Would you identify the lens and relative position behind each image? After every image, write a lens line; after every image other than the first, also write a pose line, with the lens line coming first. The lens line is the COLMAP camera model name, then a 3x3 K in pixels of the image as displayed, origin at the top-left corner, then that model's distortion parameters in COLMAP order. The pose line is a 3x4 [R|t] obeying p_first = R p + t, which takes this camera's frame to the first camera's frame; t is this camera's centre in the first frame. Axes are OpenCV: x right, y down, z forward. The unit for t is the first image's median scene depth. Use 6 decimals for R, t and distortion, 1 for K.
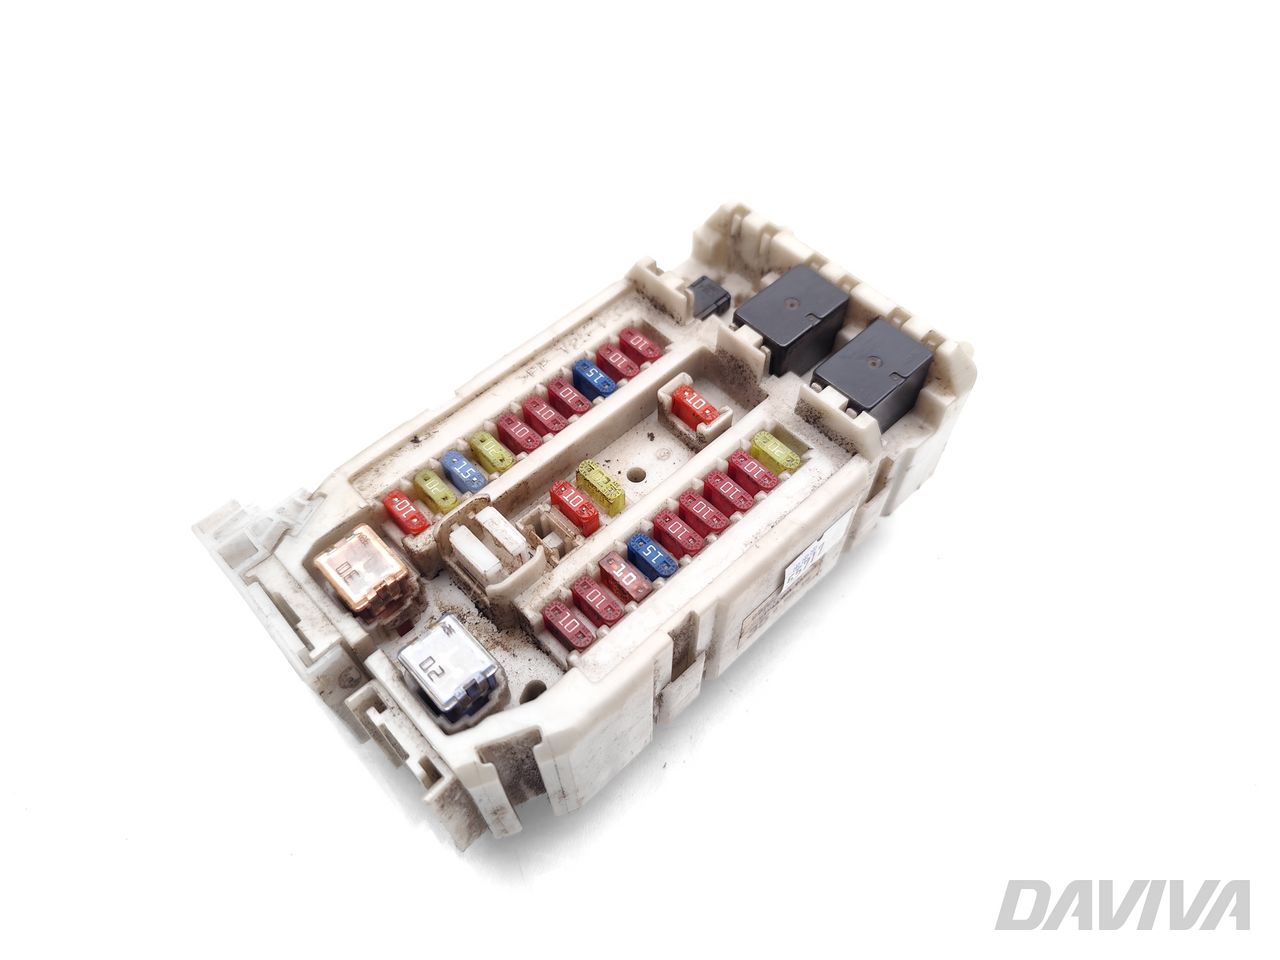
lens RADIAL K [[917.7, 0, 640.0], [0, 917.7, 480.0], [0, 0, 1]] dist [-0.005429, -0.000419]
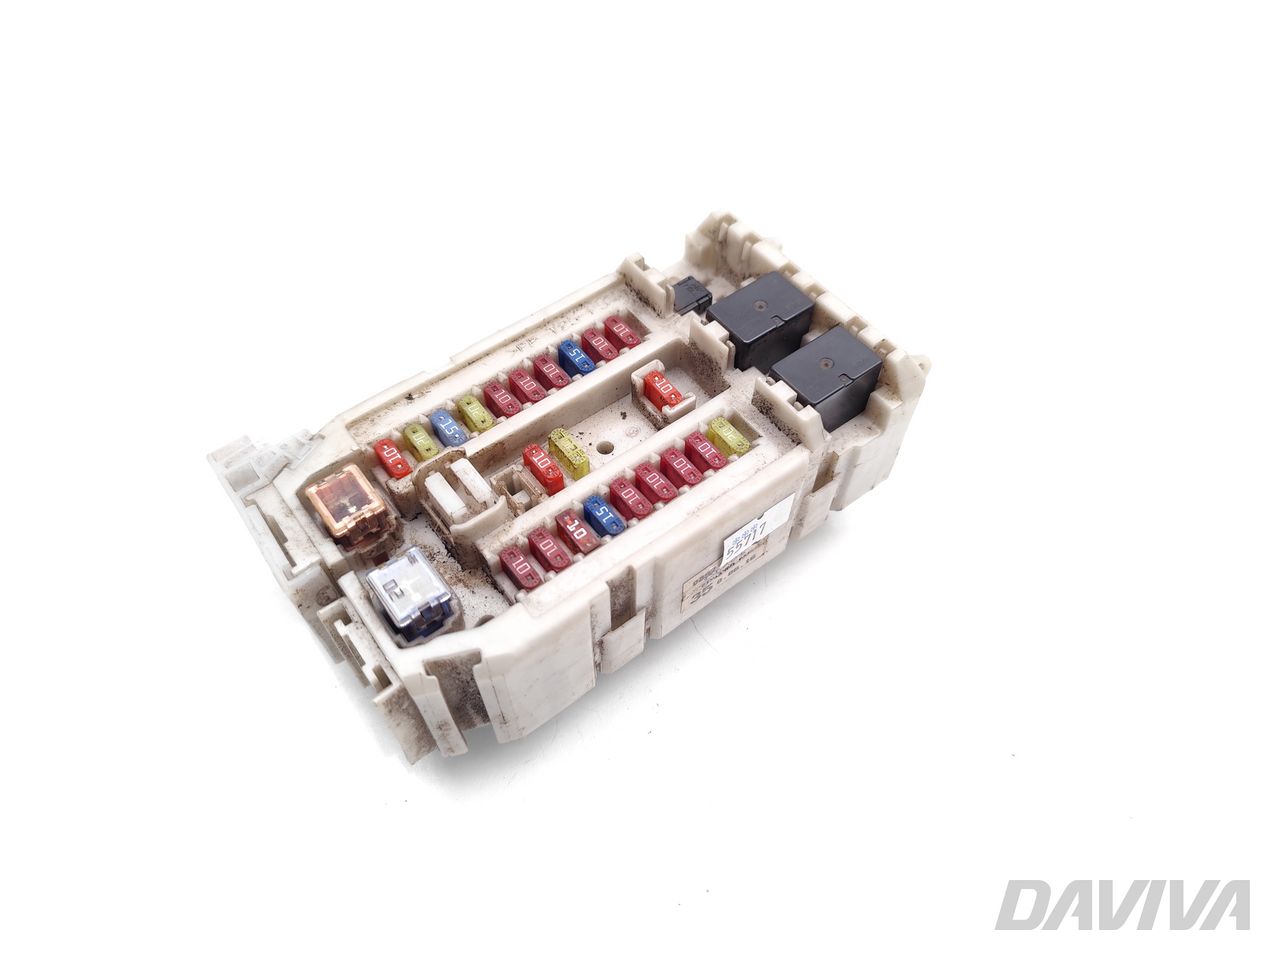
lens RADIAL K [[912.9, 0, 640.0], [0, 912.9, 480.0], [0, 0, 1]] dist [0.005801, -0.001110]
pose [[0.994625, 0.092033, -0.047446, 0.100455], [-0.092743, 0.995606, -0.012971, 0.046867], [0.046044, 0.017301, 0.998790, -0.103428]]
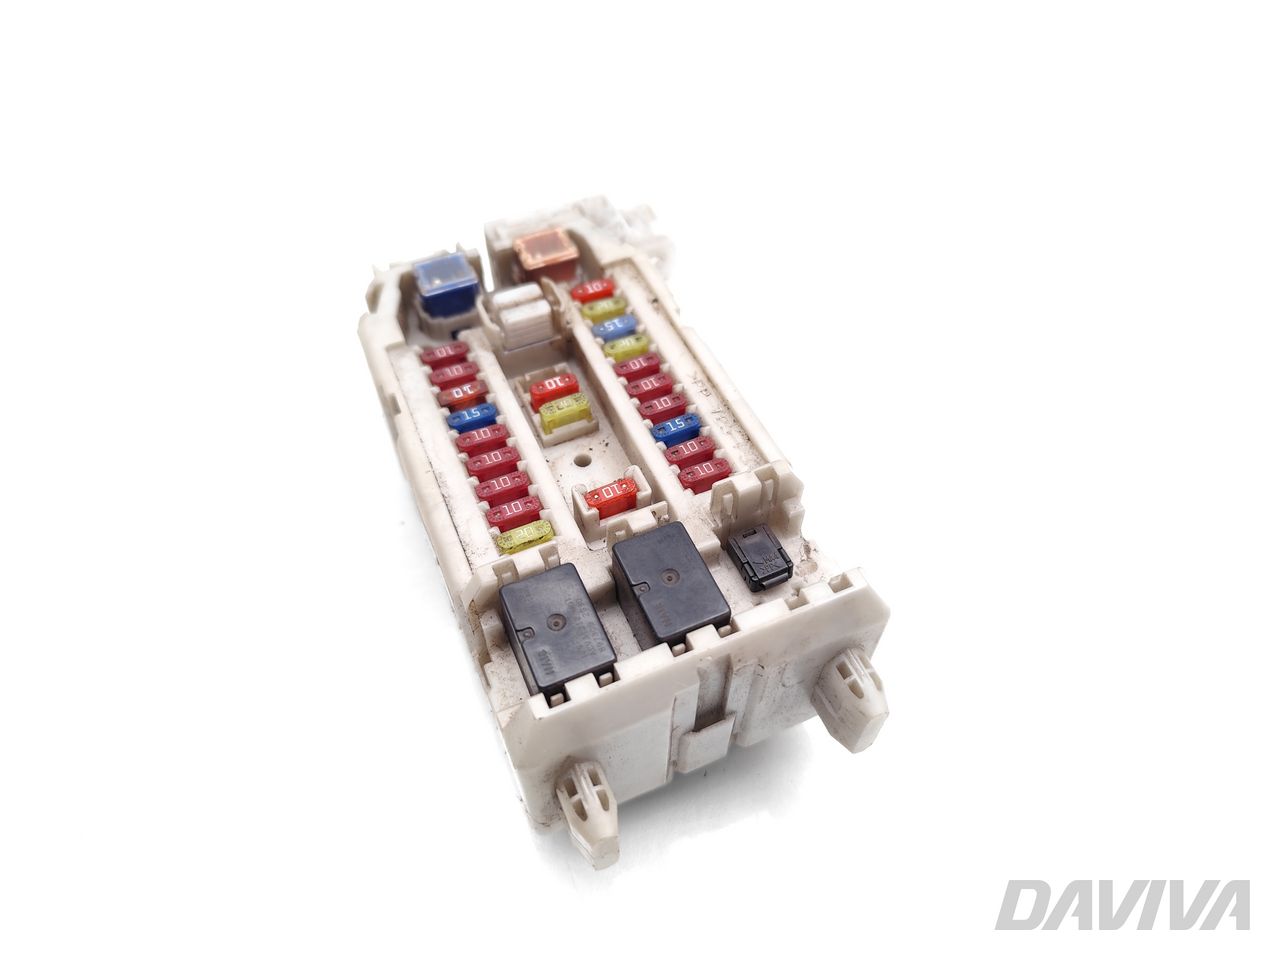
lens RADIAL K [[912.9, 0, 640.0], [0, 912.9, 480.0], [0, 0, 1]] dist [0.005801, -0.001110]
pose [[-0.332352, 0.754597, -0.565796, 0.635374], [-0.788334, 0.107063, 0.605861, -0.750836], [0.517757, 0.647395, 0.559291, 0.487240]]
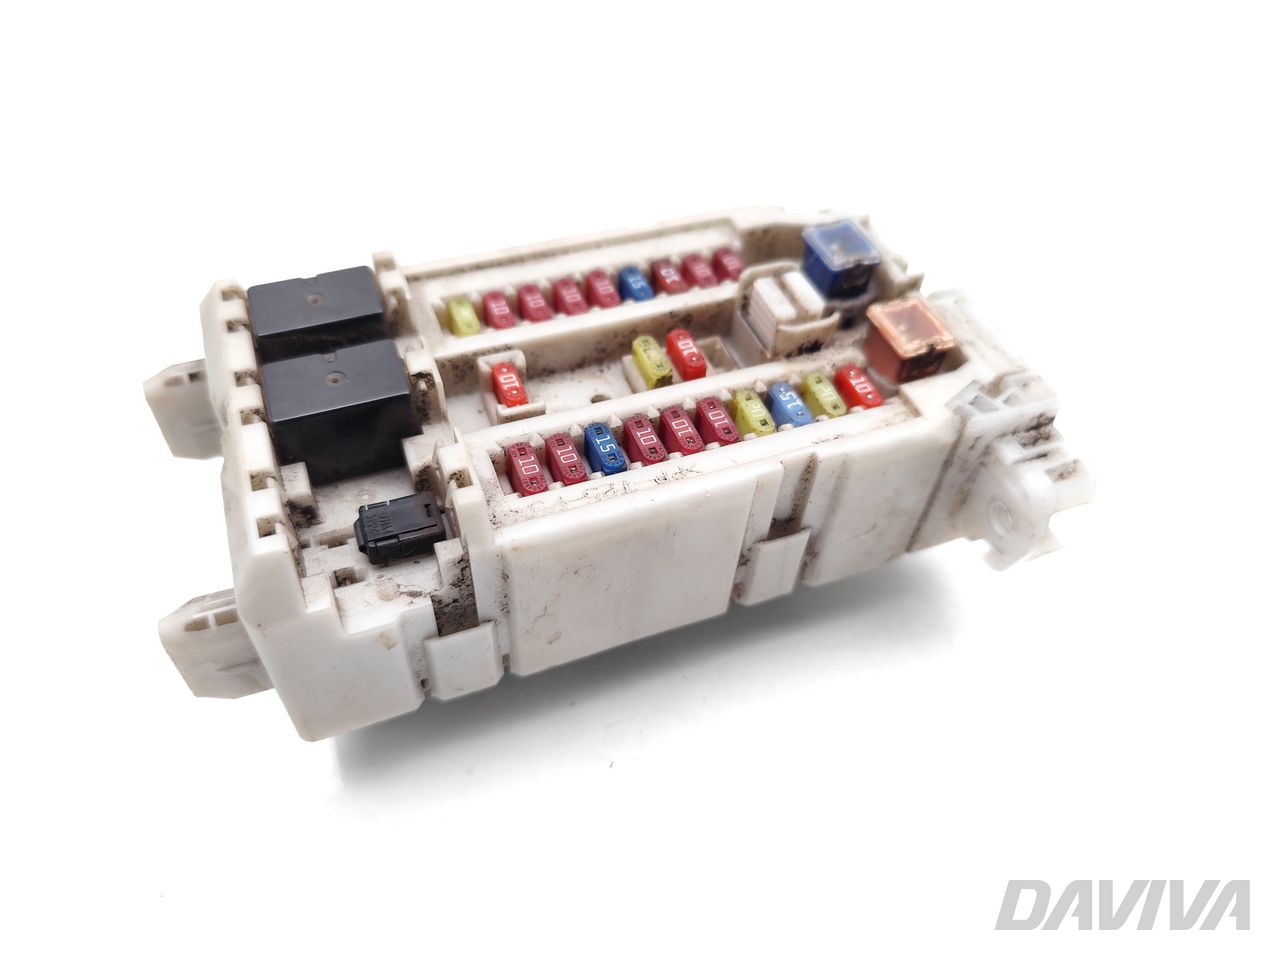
lens RADIAL K [[917.7, 0, 640.0], [0, 917.7, 480.0], [0, 0, 1]] dist [-0.005429, -0.000419]
pose [[-0.926214, -0.309353, 0.215472, -0.276739], [0.288583, -0.214007, 0.933231, -0.911366], [-0.242585, 0.926554, 0.287490, 0.862829]]
